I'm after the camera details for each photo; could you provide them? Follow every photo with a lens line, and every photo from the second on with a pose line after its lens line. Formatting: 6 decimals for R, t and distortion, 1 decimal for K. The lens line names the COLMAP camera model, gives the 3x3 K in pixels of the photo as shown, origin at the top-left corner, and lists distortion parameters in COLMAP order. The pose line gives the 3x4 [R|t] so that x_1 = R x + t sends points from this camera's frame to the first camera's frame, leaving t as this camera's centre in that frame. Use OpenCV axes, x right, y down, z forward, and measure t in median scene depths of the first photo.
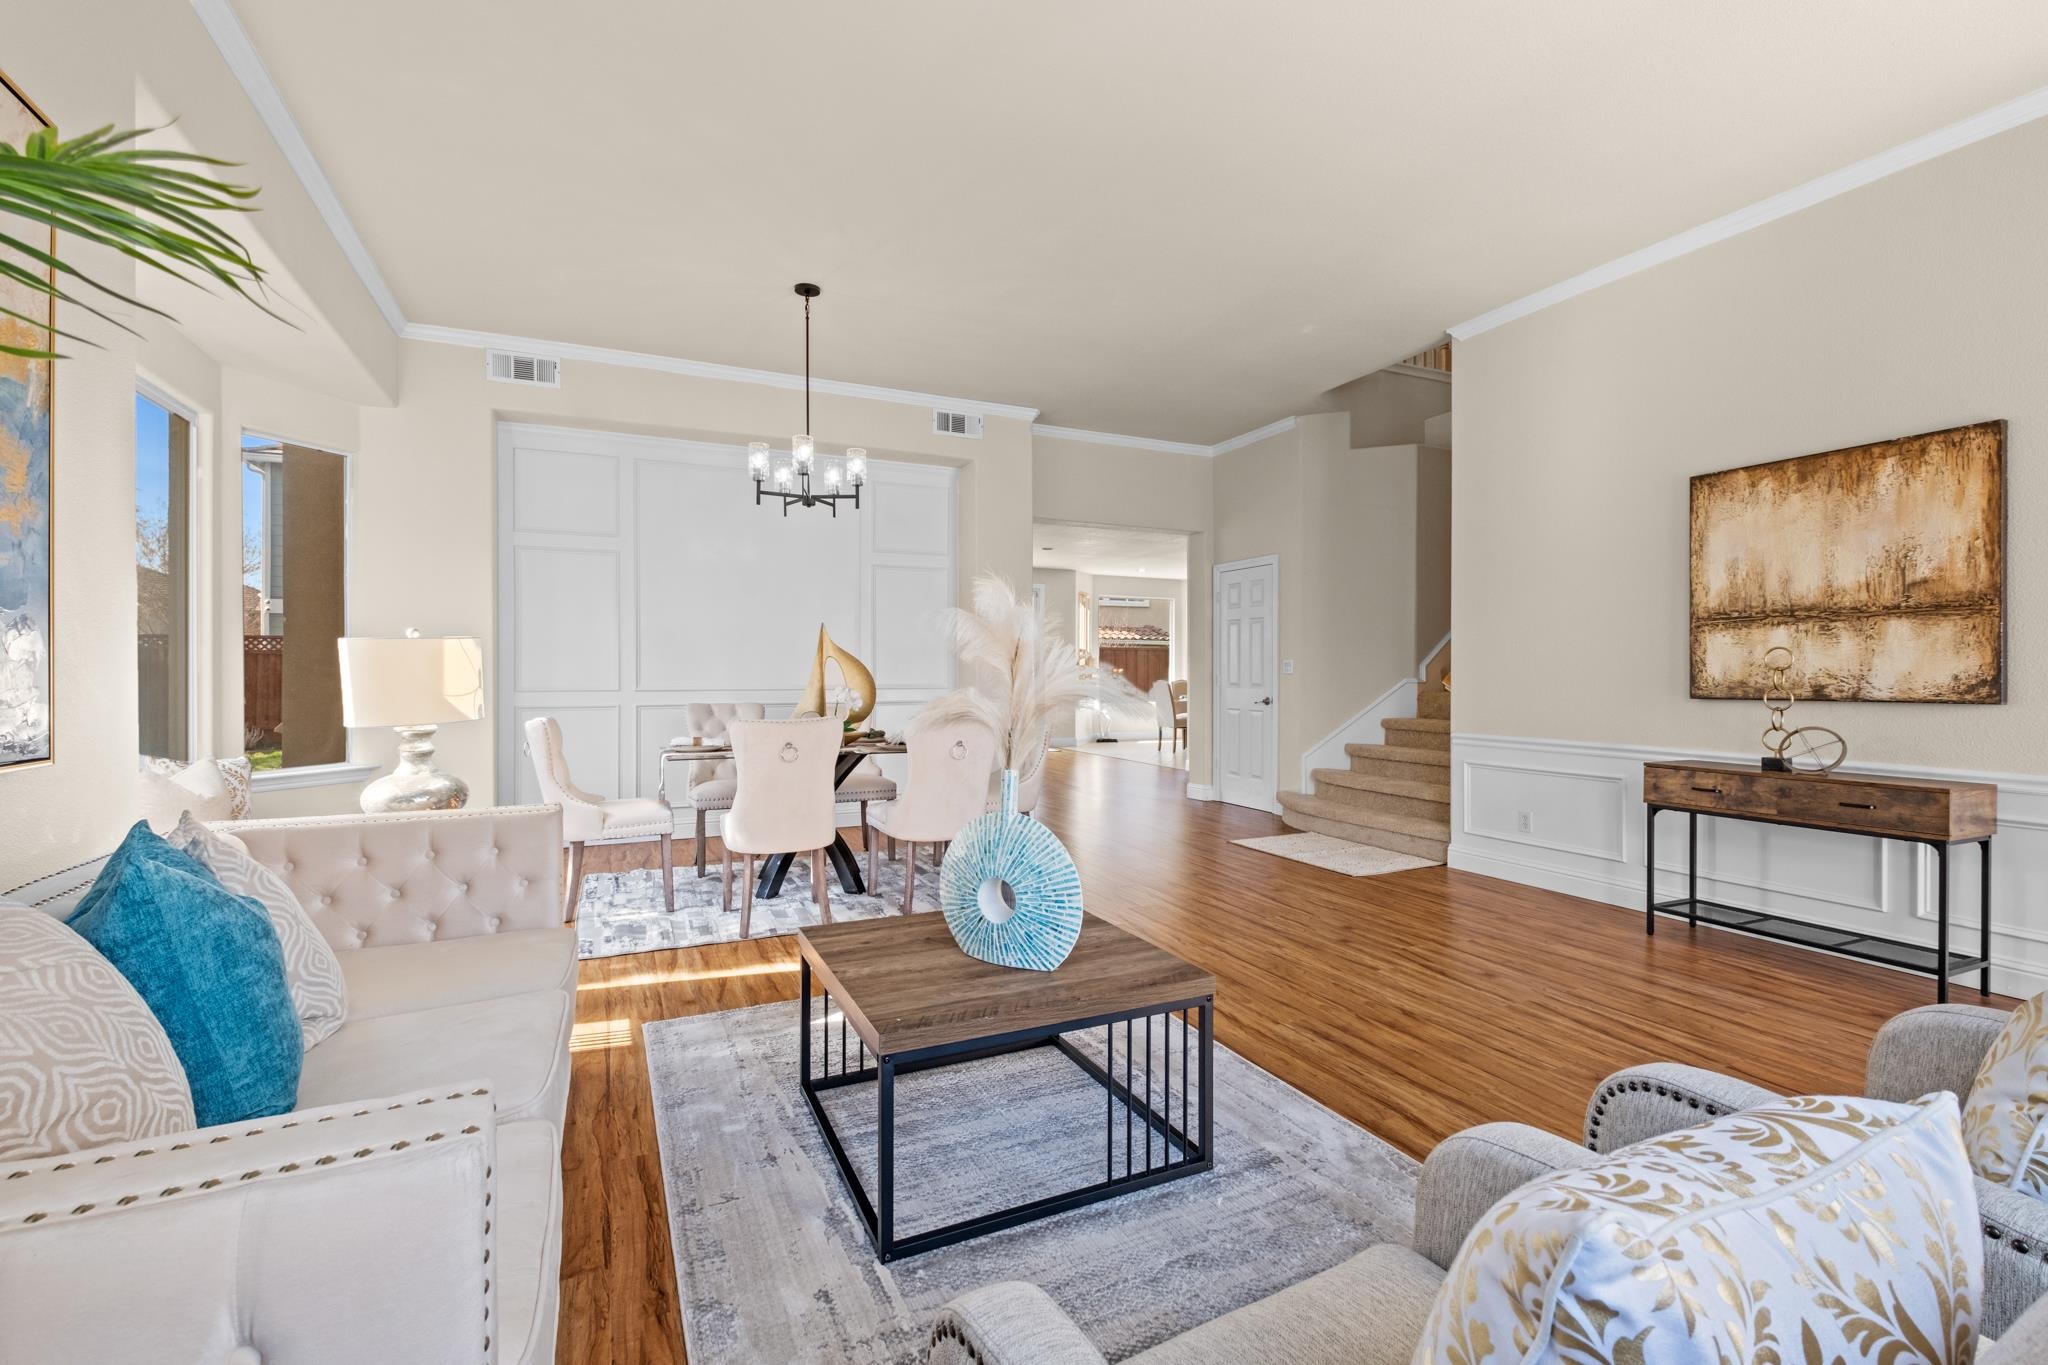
lens RADIAL K [[898.1, 0, 1020.3], [0, 898.1, 677.0], [0, 0, 1]] dist [0.000973, -0.000318]
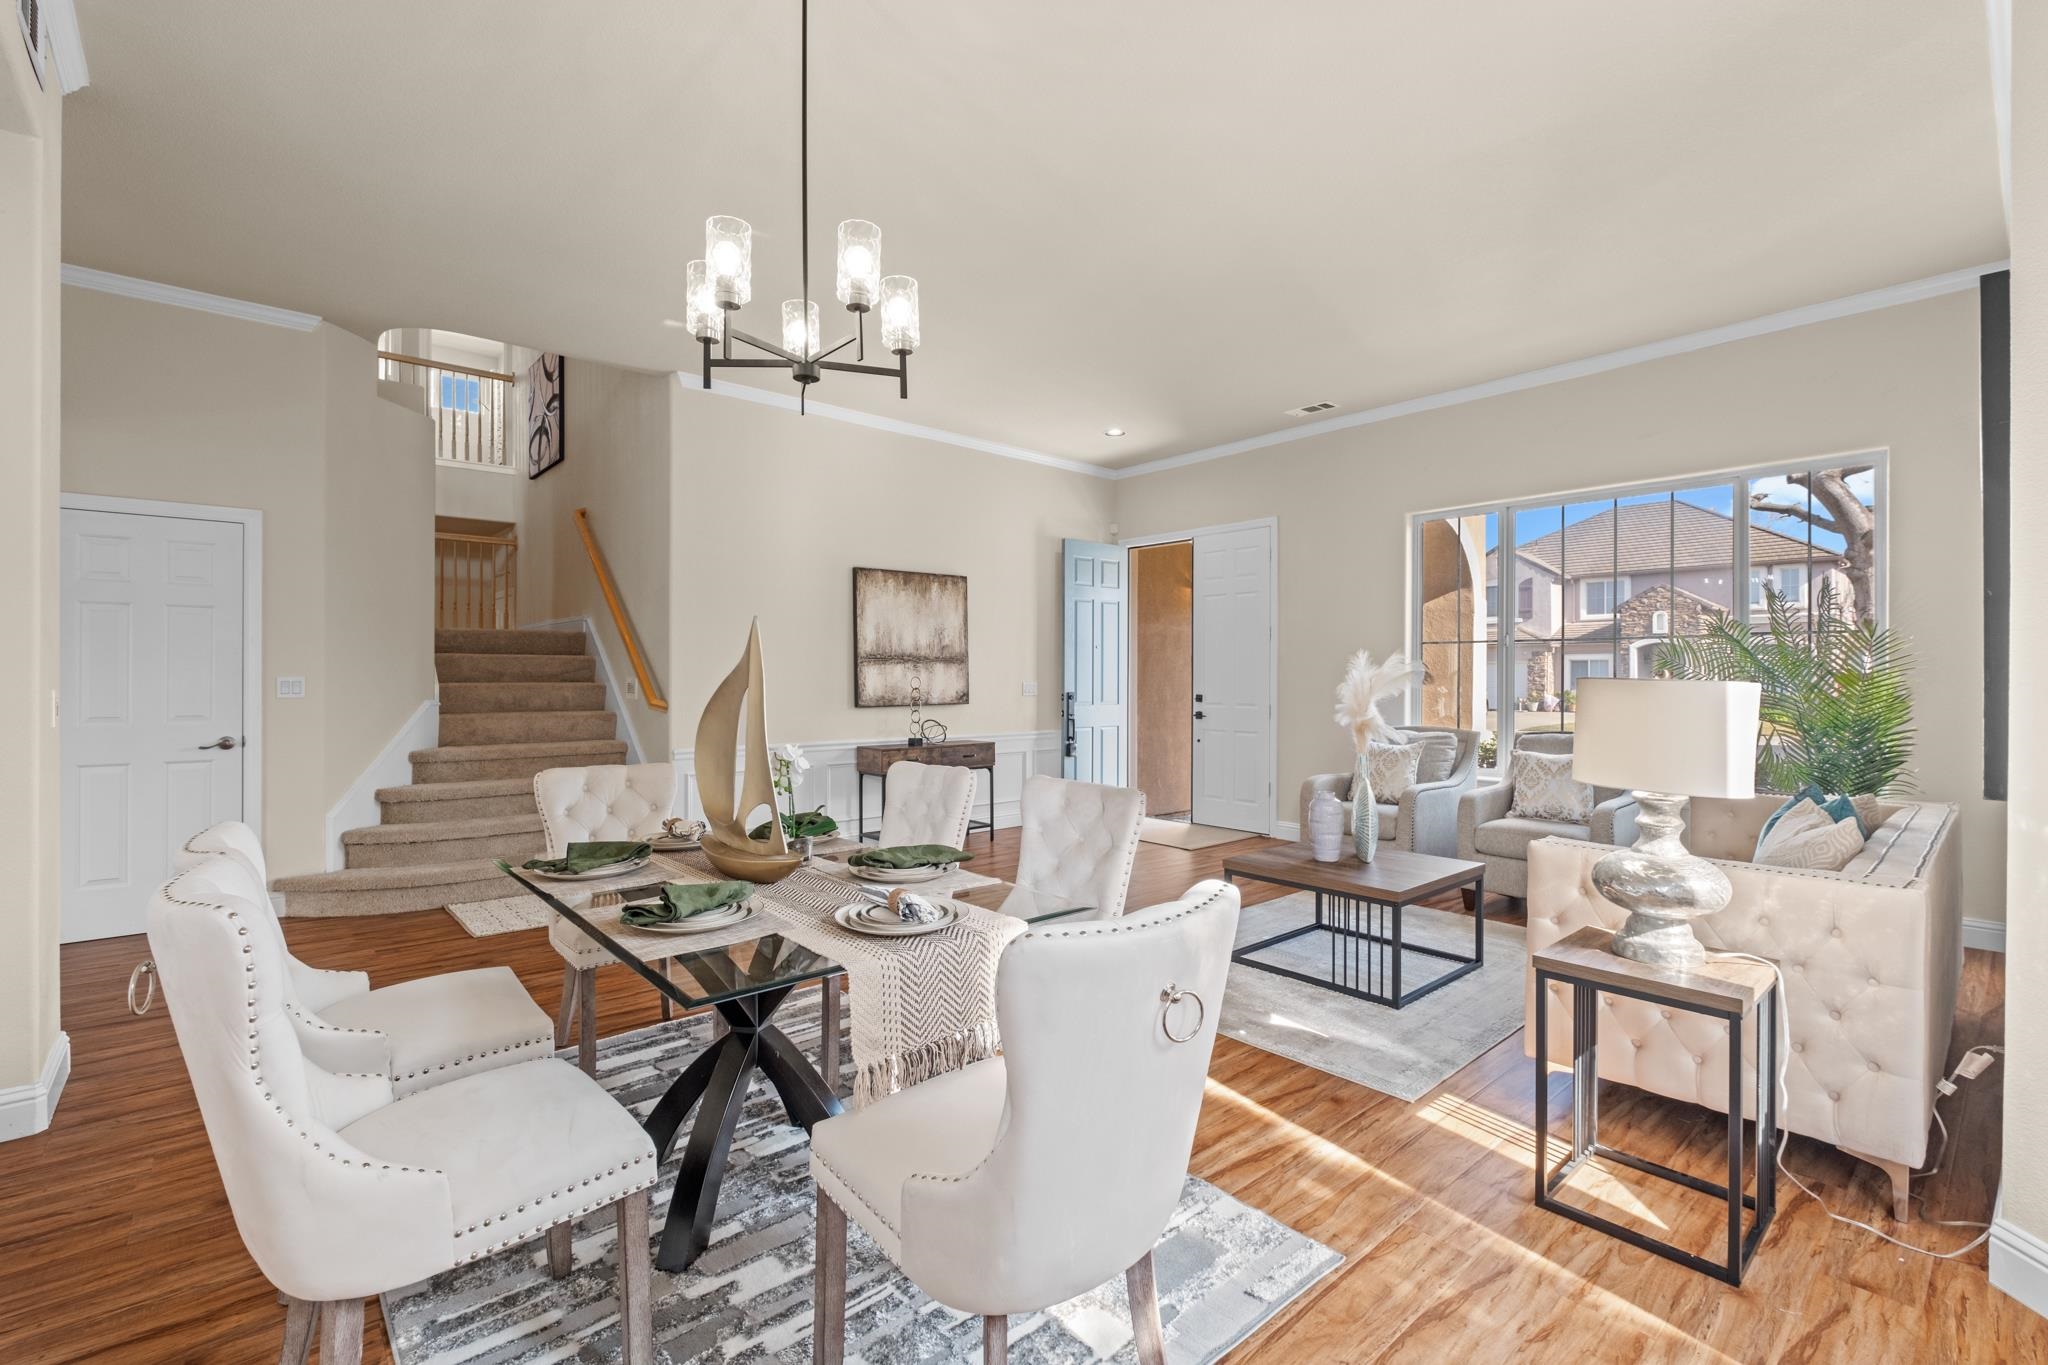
lens RADIAL K [[898.1, 0, 1020.3], [0, 898.1, 677.0], [0, 0, 1]] dist [0.000973, -0.000318]
pose [[-0.291743, -0.002936, 0.956492, -0.963157], [0.003575, 0.999985, 0.004160, -0.039825], [-0.956490, 0.004634, -0.291729, 1.348213]]
